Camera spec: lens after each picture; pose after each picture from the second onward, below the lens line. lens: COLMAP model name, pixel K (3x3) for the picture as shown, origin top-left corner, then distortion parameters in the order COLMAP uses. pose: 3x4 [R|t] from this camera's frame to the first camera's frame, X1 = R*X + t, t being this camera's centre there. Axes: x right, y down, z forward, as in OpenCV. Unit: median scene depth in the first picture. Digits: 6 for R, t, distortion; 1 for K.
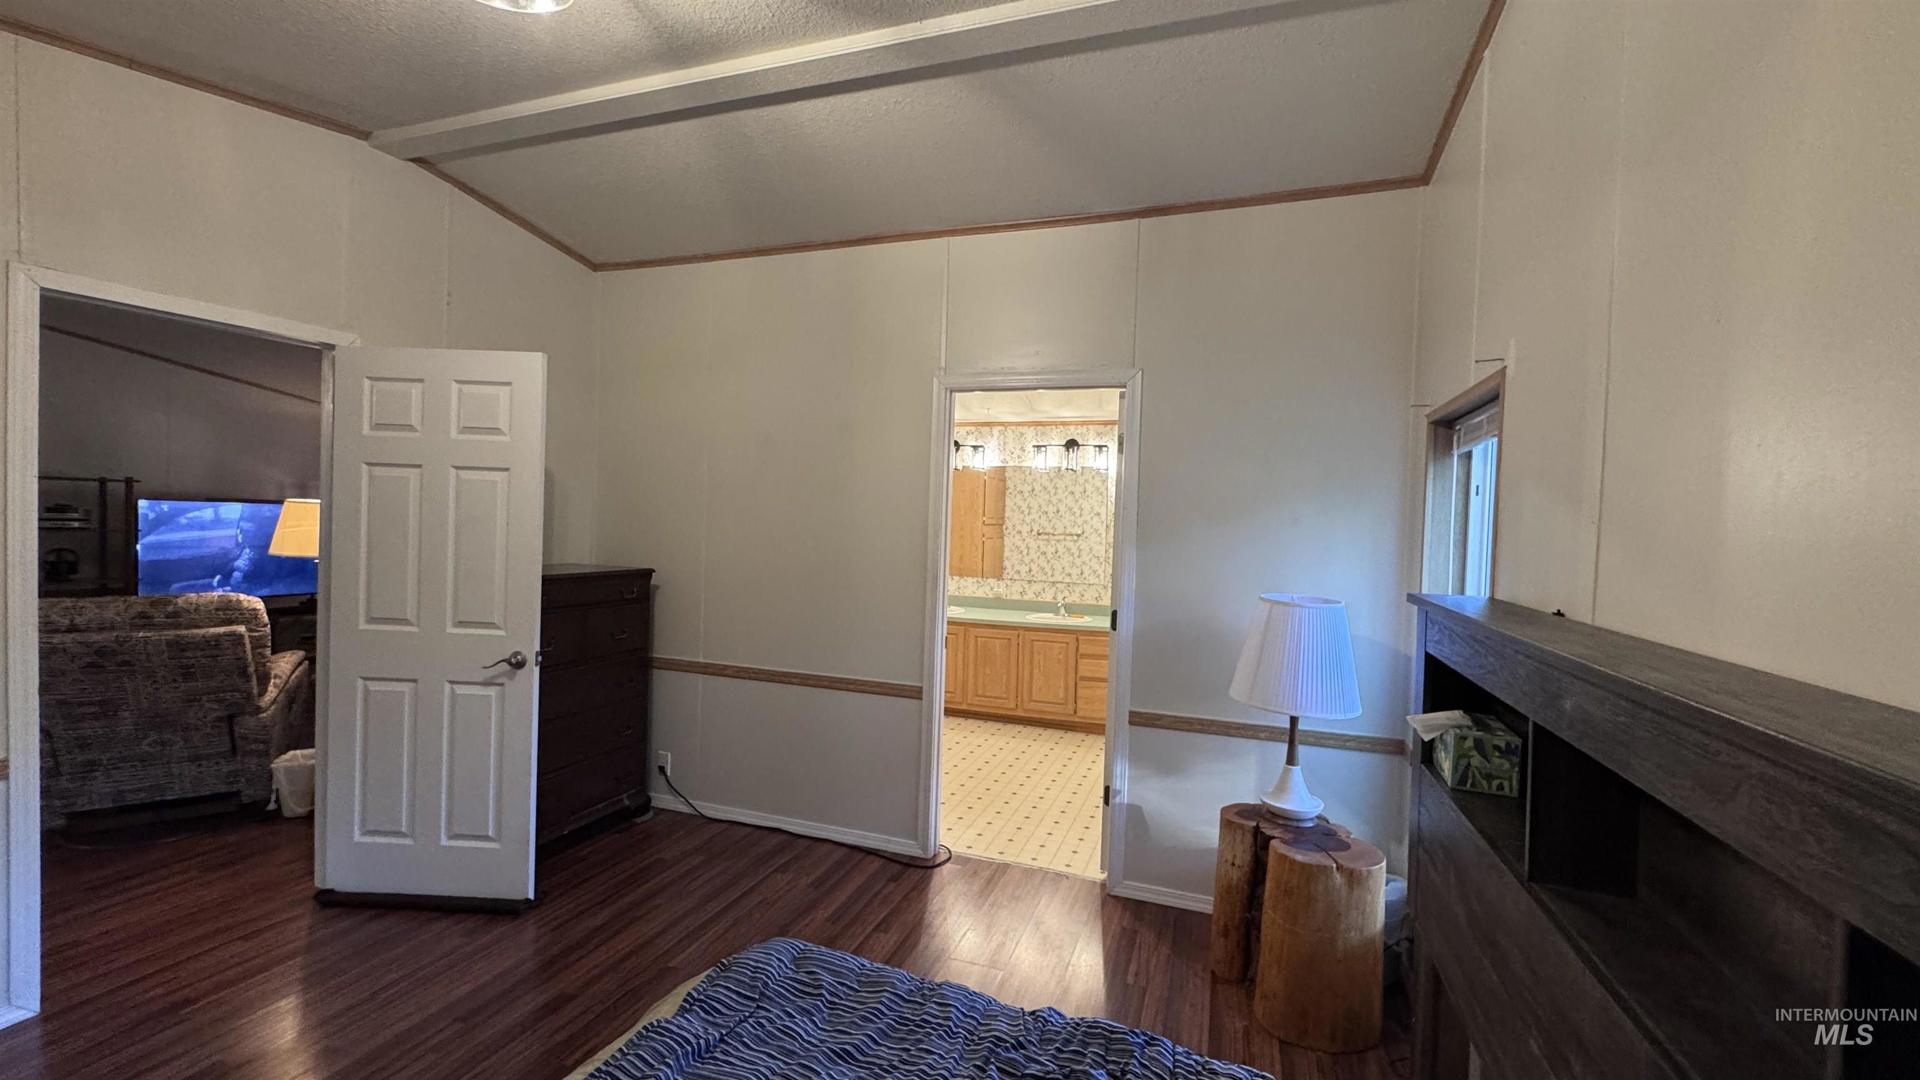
lens RADIAL K [[767.8, 0, 960.6], [0, 767.8, 537.8], [0, 0, 1]] dist [-0.001288, -0.000373]
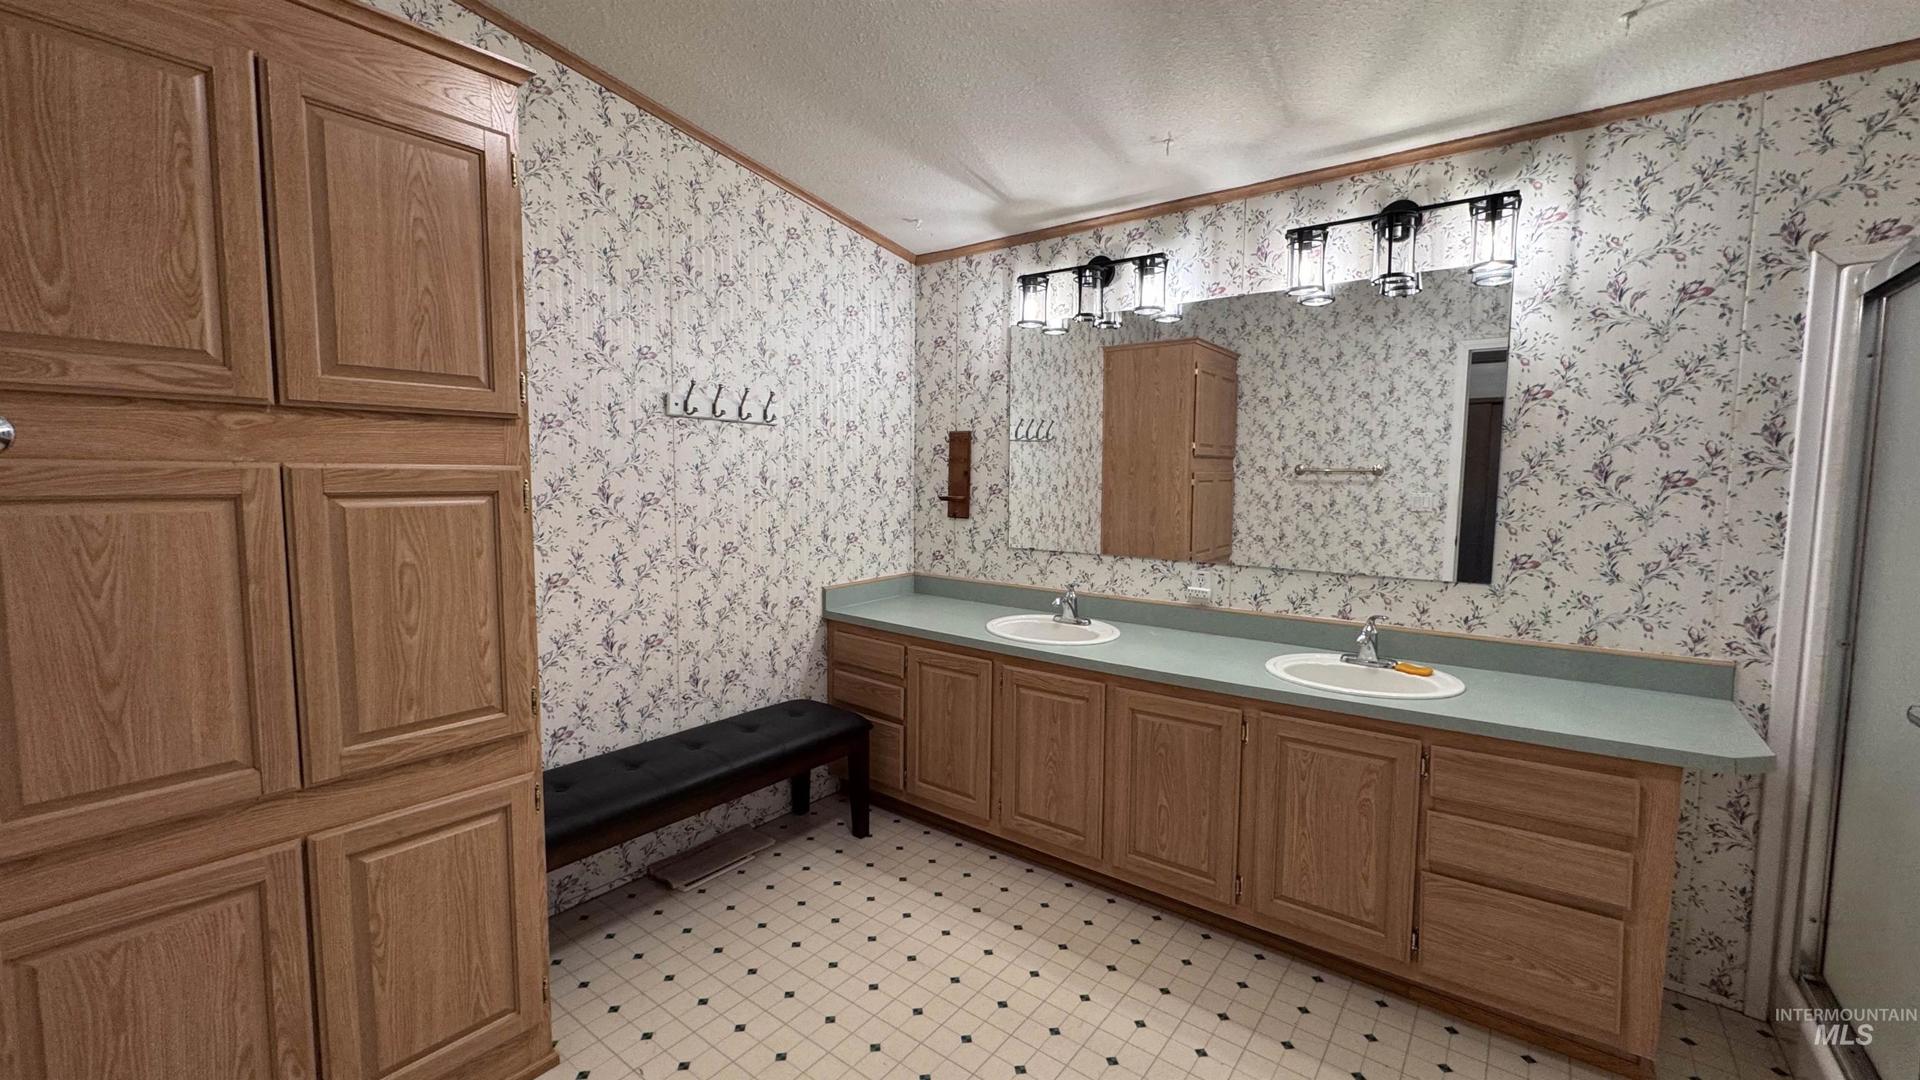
lens RADIAL K [[767.8, 0, 958.2], [0, 767.8, 540.5], [0, 0, 1]] dist [-0.001288, -0.000373]
pose [[0.951732, 0.002327, -0.306922, 0.052832], [0.015467, 0.998337, 0.055530, 0.014247], [0.306541, -0.057597, 0.950113, 0.550177]]
